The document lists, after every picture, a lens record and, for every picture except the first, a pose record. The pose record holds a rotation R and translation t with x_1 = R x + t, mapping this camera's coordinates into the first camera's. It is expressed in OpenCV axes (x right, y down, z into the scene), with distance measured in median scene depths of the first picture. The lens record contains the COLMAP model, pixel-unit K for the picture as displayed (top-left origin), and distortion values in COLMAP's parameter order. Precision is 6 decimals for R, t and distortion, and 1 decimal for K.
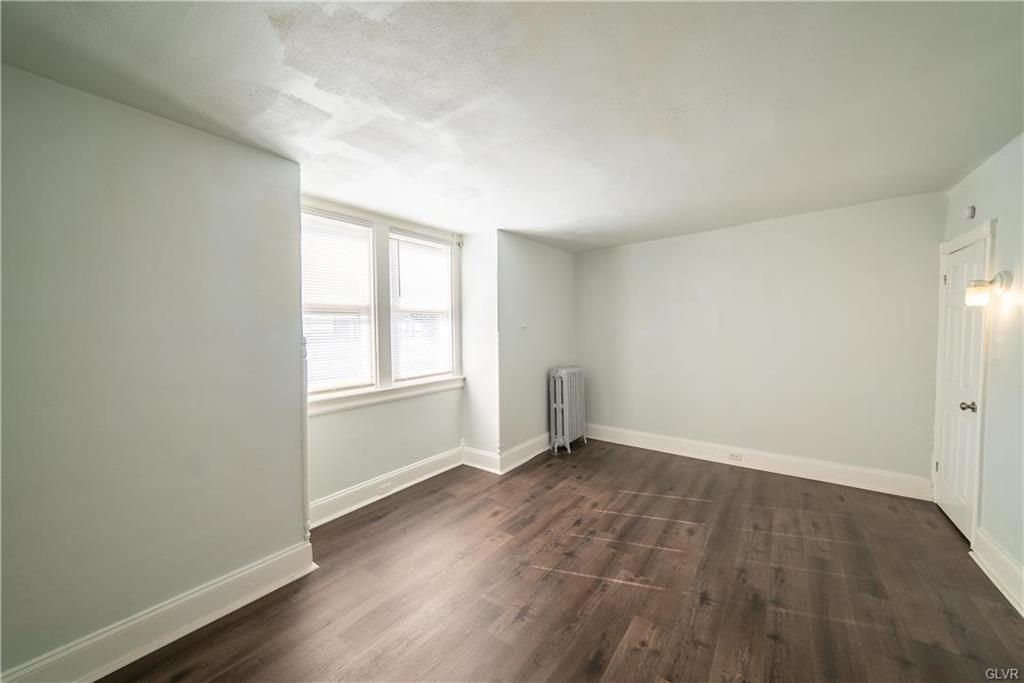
lens RADIAL K [[401.5, 0, 501.6], [0, 401.5, 344.4], [0, 0, 1]] dist [-0.014312, 0.000521]
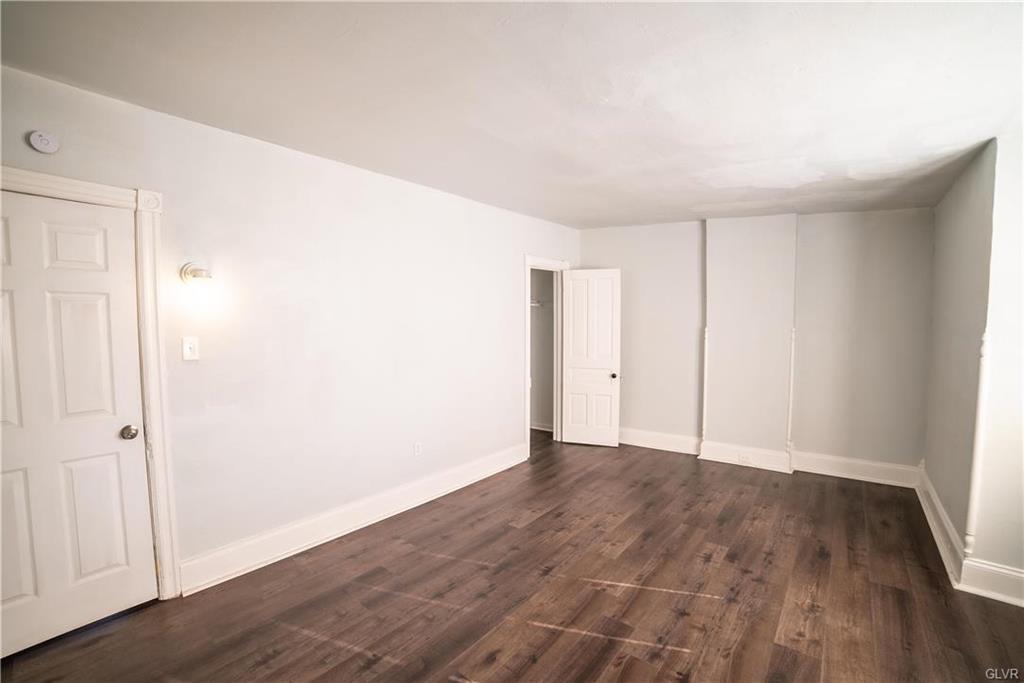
lens RADIAL K [[436.0, 0, 512.0], [0, 436.0, 341.5], [0, 0, 1]] dist [-0.104428, 0.032868]
pose [[-0.998287, 0.000669, 0.058508, 0.421708], [0.005745, 0.996224, 0.086630, -0.068711], [-0.058229, 0.086818, -0.994521, 1.650248]]
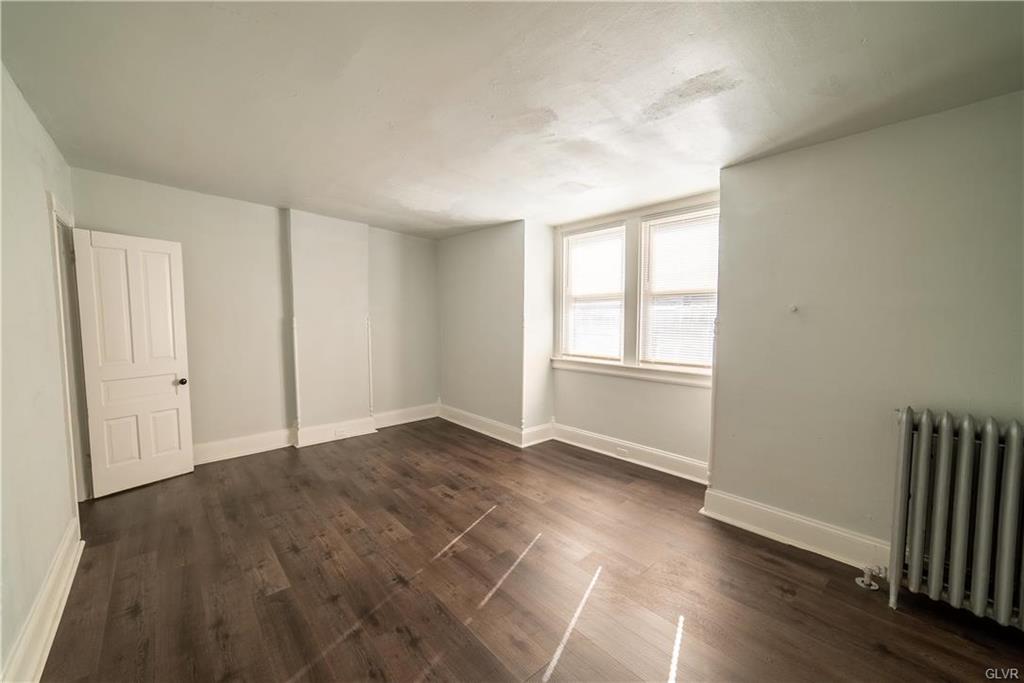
lens RADIAL K [[401.5, 0, 501.6], [0, 401.5, 344.4], [0, 0, 1]] dist [-0.014312, 0.000521]
pose [[-0.244372, 0.071742, -0.967024, 1.078564], [-0.041581, 0.995567, 0.084367, -0.036391], [0.968790, 0.060827, -0.240306, 1.136185]]
